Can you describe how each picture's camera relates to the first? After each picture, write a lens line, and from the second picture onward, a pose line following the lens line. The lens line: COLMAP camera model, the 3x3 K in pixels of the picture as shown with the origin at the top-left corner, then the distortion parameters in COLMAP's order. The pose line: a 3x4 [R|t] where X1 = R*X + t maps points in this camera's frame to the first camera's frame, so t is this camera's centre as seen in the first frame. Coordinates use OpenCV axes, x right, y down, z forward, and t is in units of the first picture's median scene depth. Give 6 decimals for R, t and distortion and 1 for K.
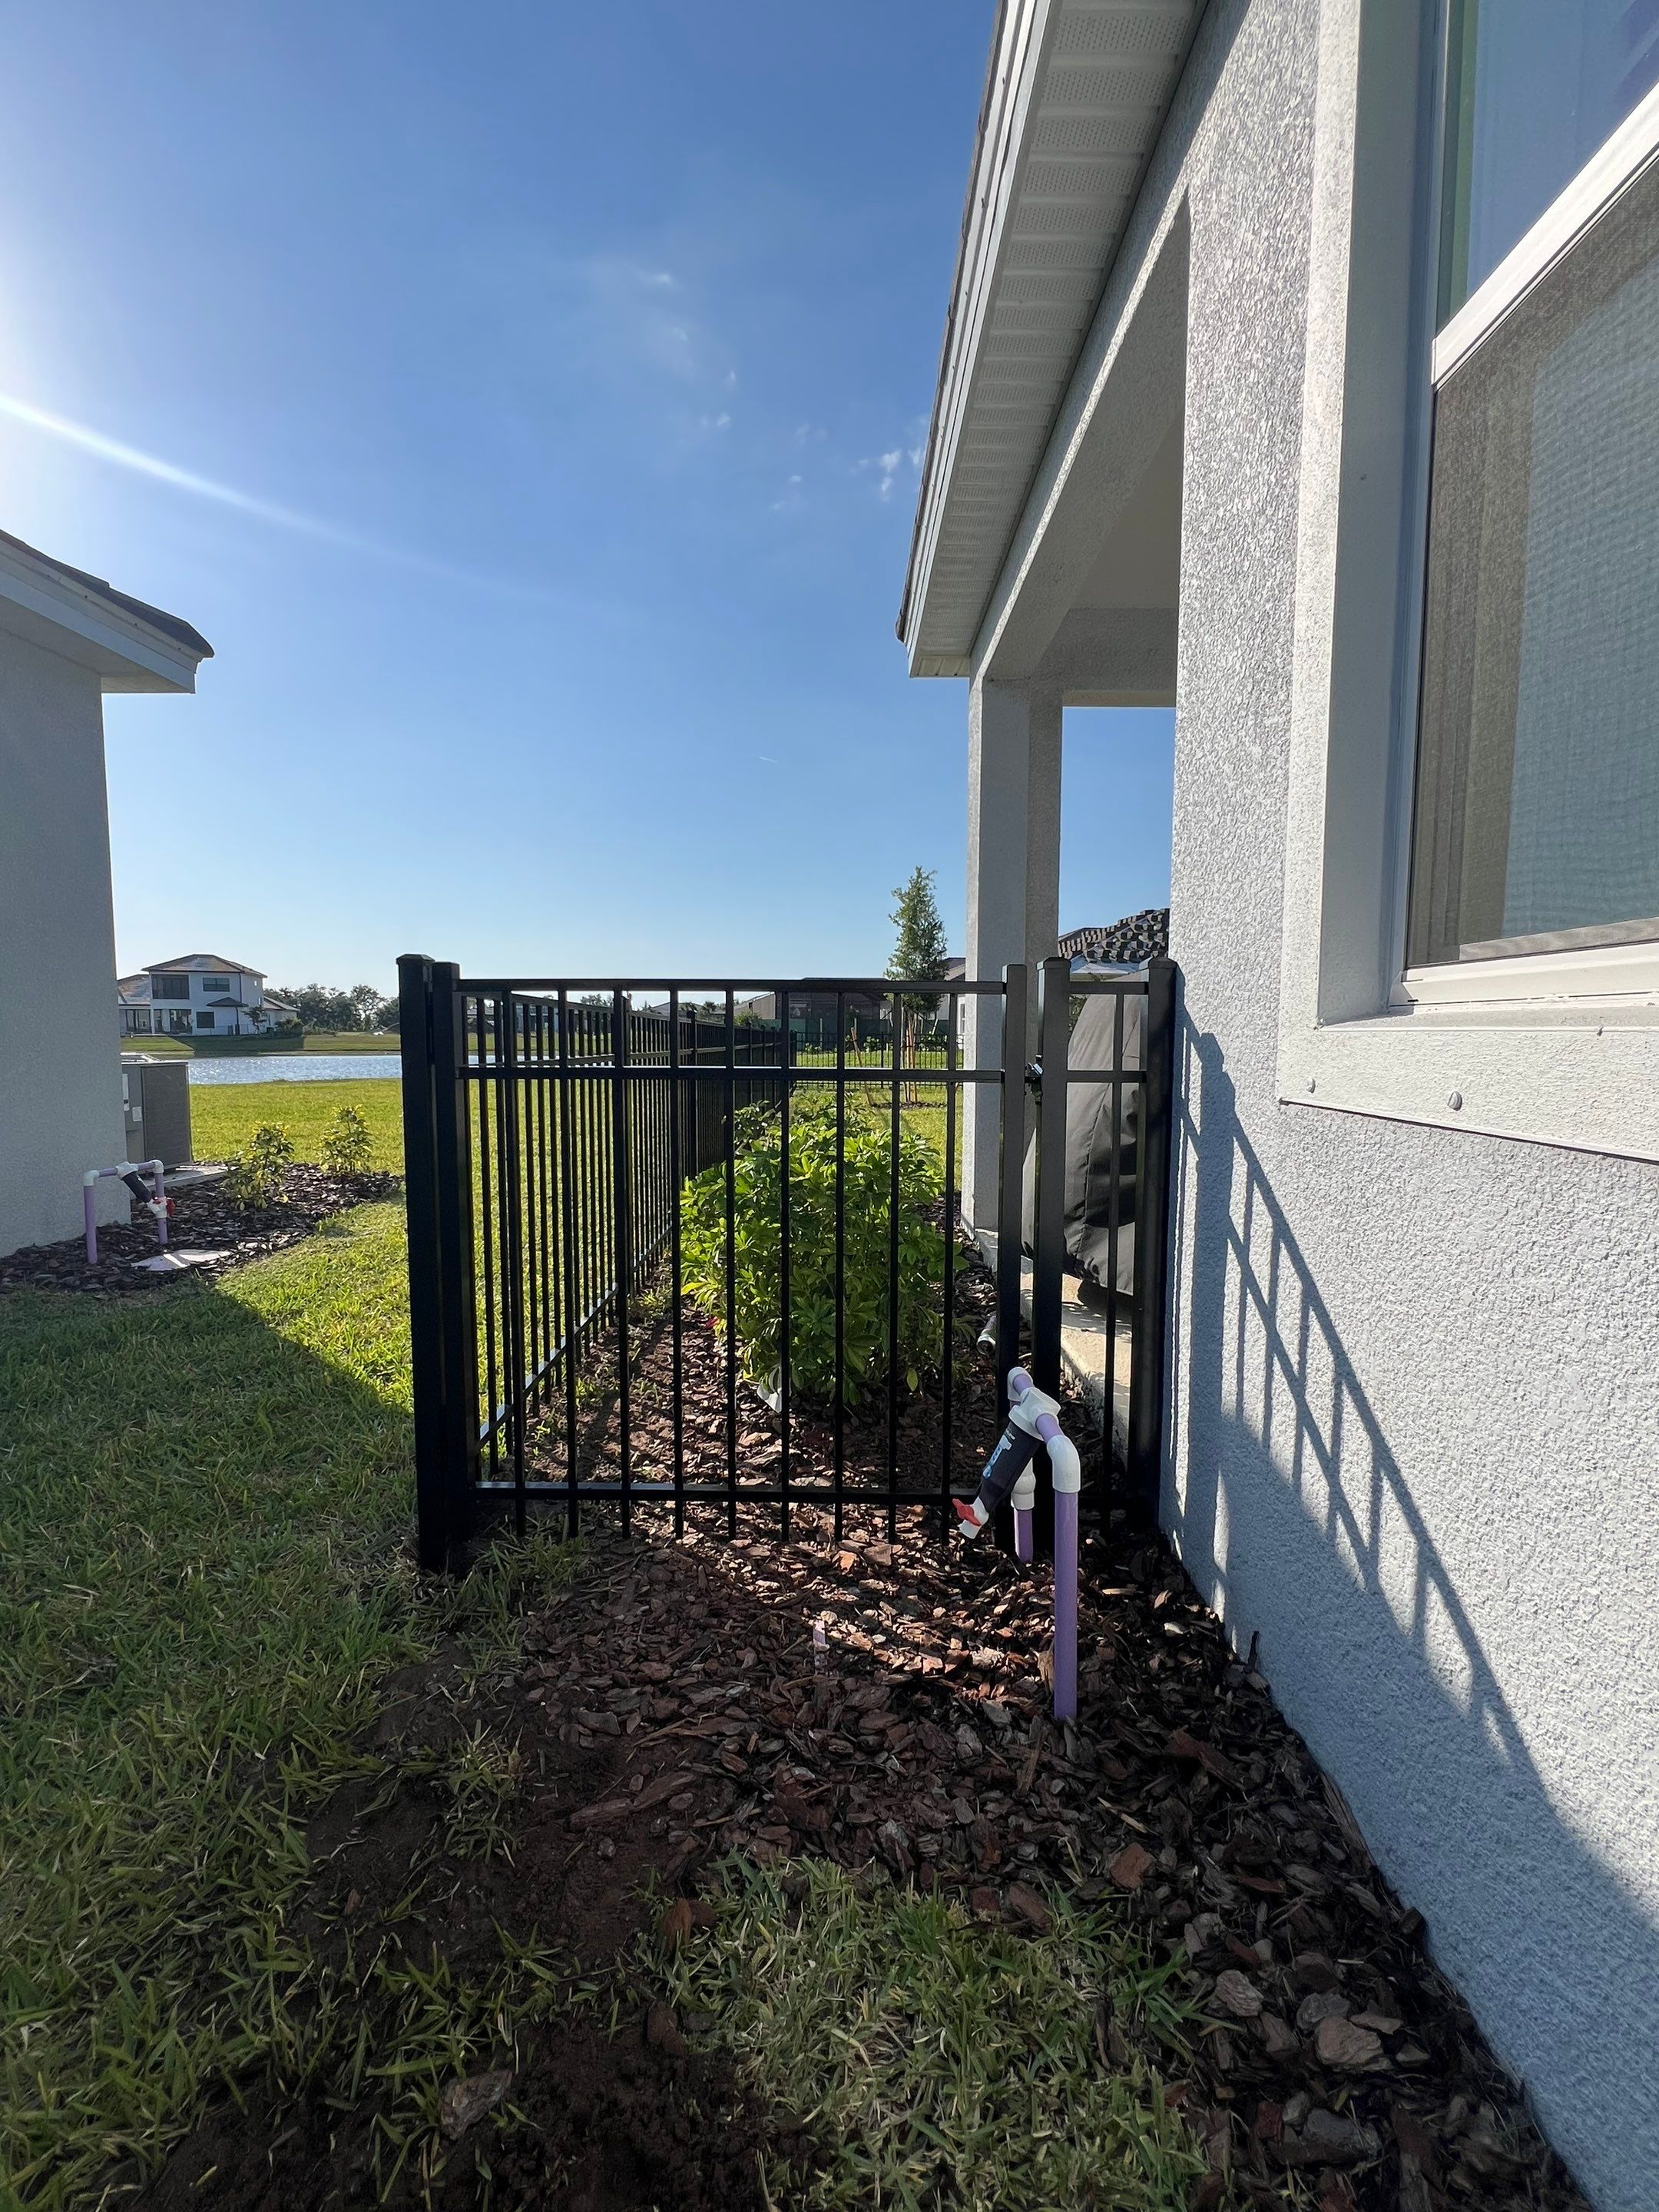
lens RADIAL K [[955.5, 0, 829.4], [0, 955.5, 1106.6], [0, 0, 1]] dist [0.000810, 0.000709]
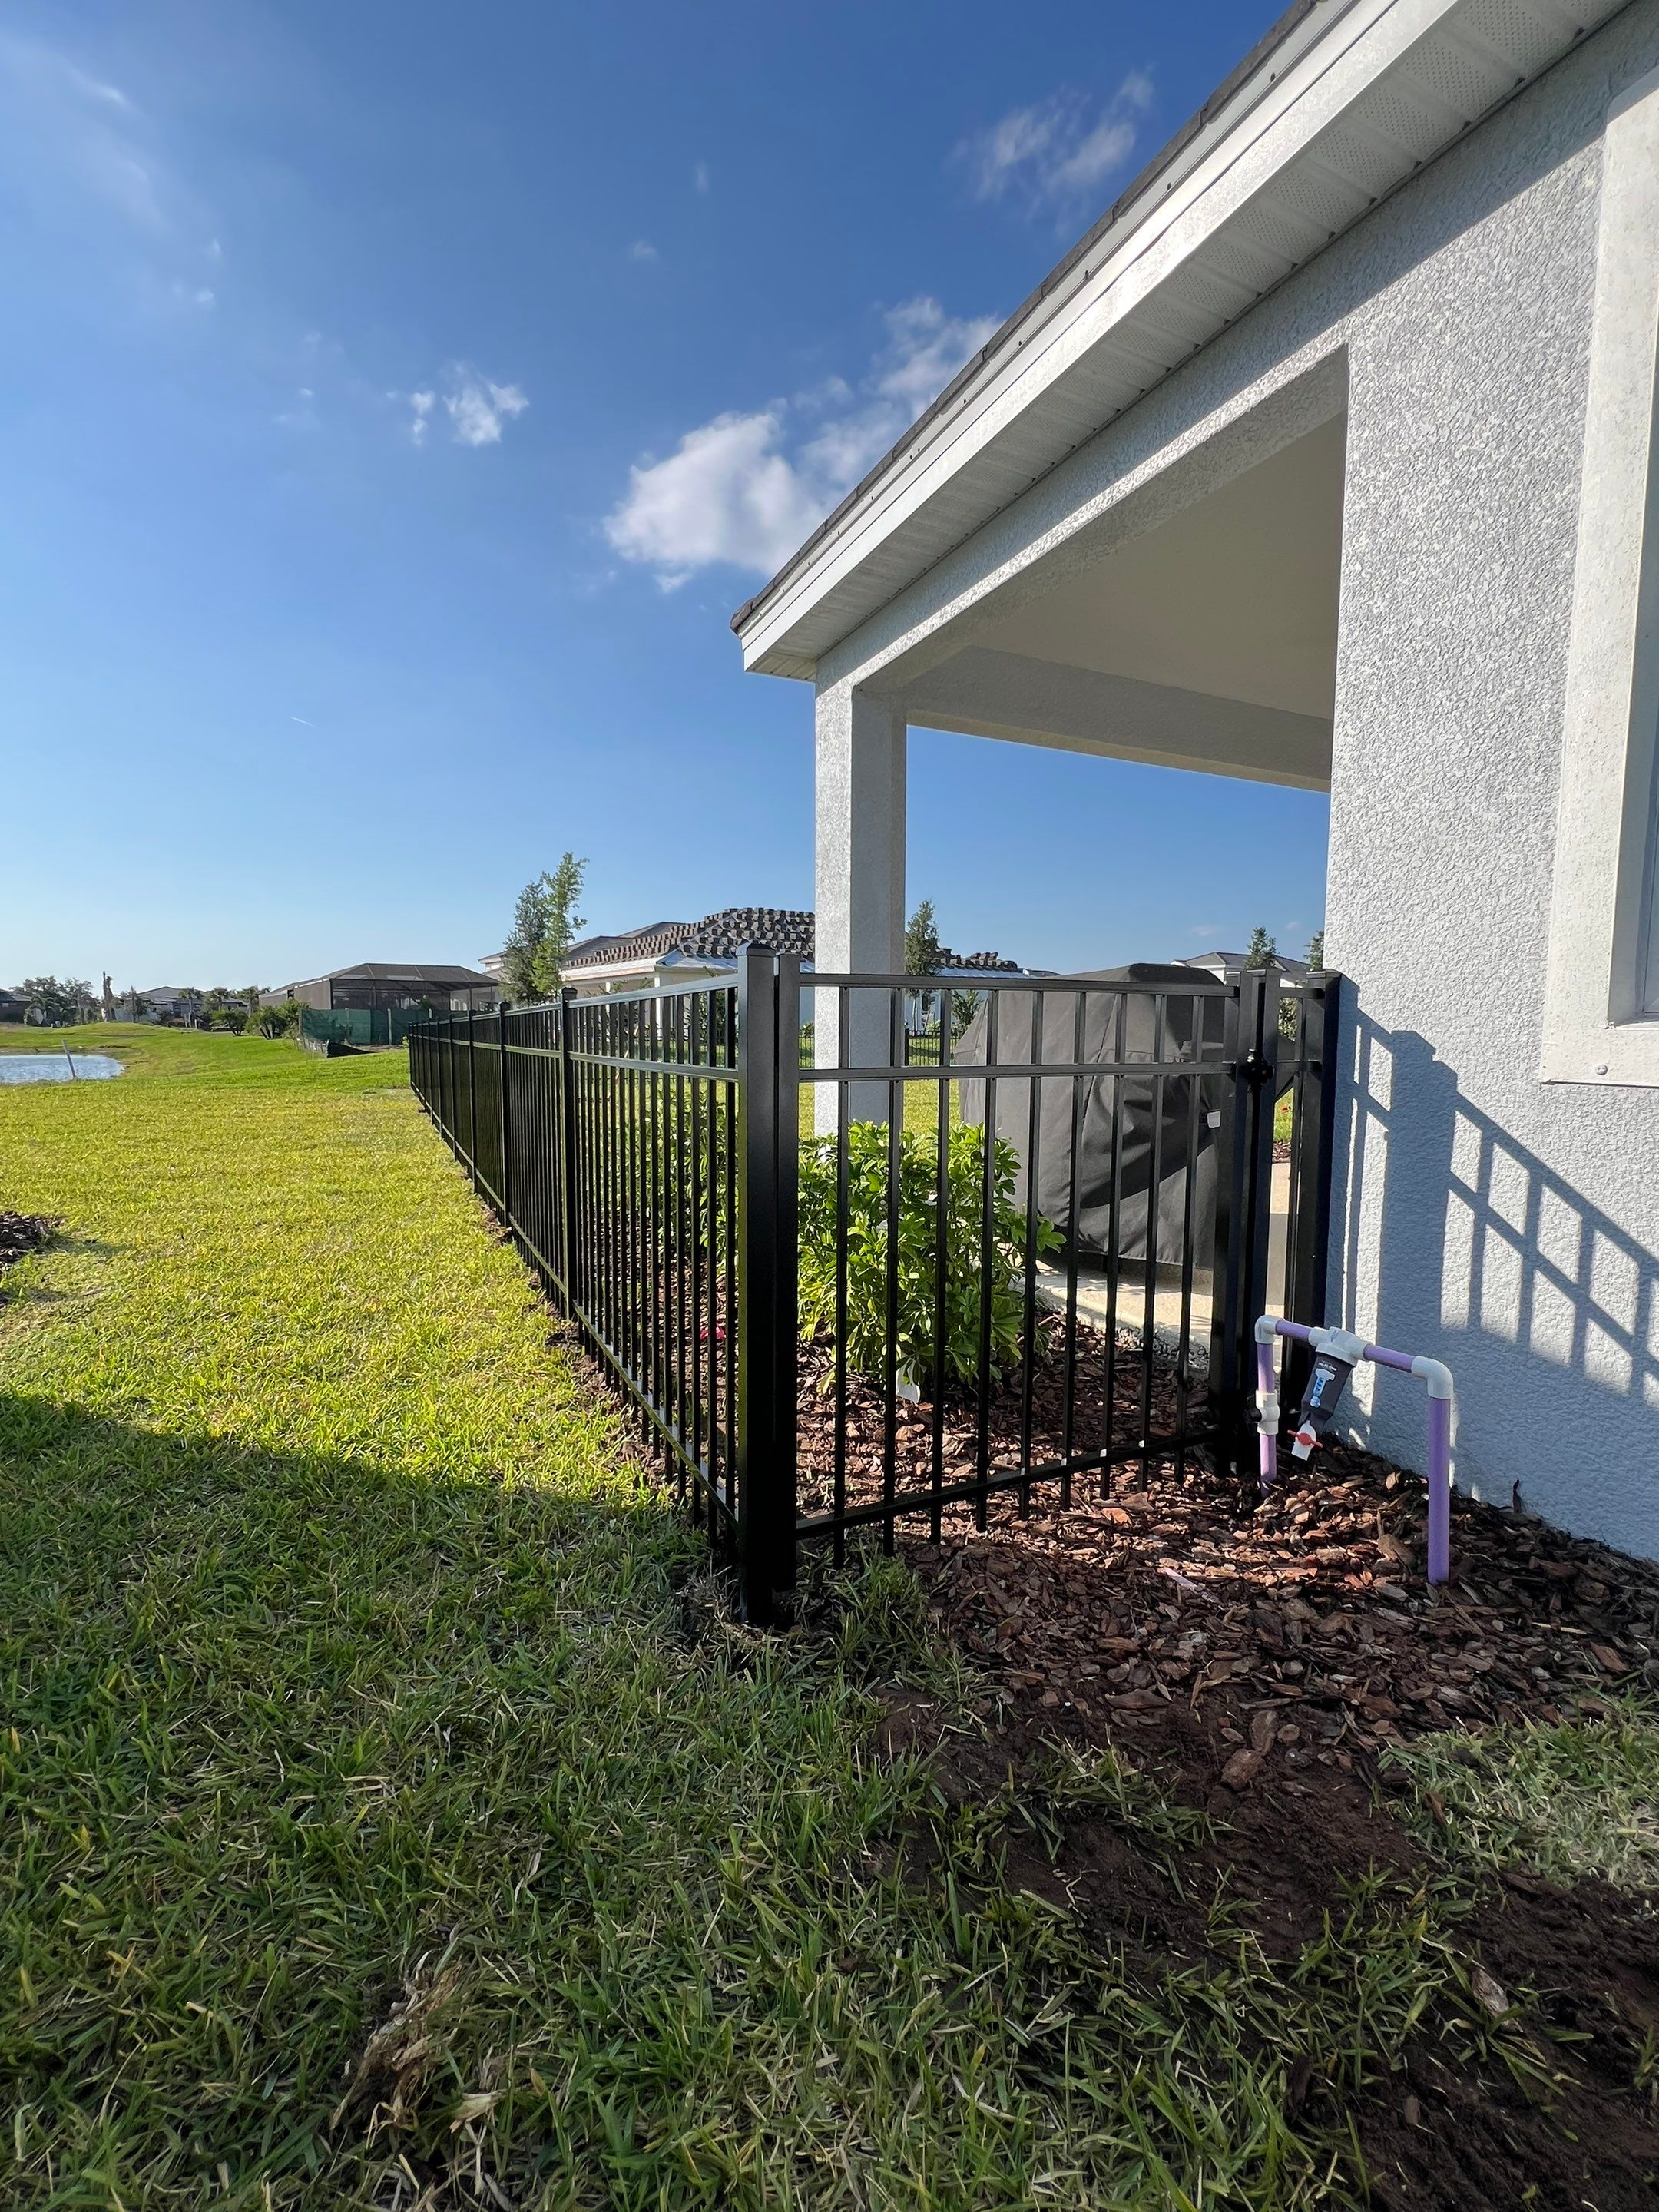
lens RADIAL K [[955.5, 0, 827.3], [0, 955.5, 1107.4], [0, 0, 1]] dist [0.000810, 0.000709]
pose [[0.899444, -0.036707, 0.435492, -0.875198], [0.032829, 0.999326, 0.016430, -0.021234], [-0.435802, -0.000481, 0.900043, 0.197205]]
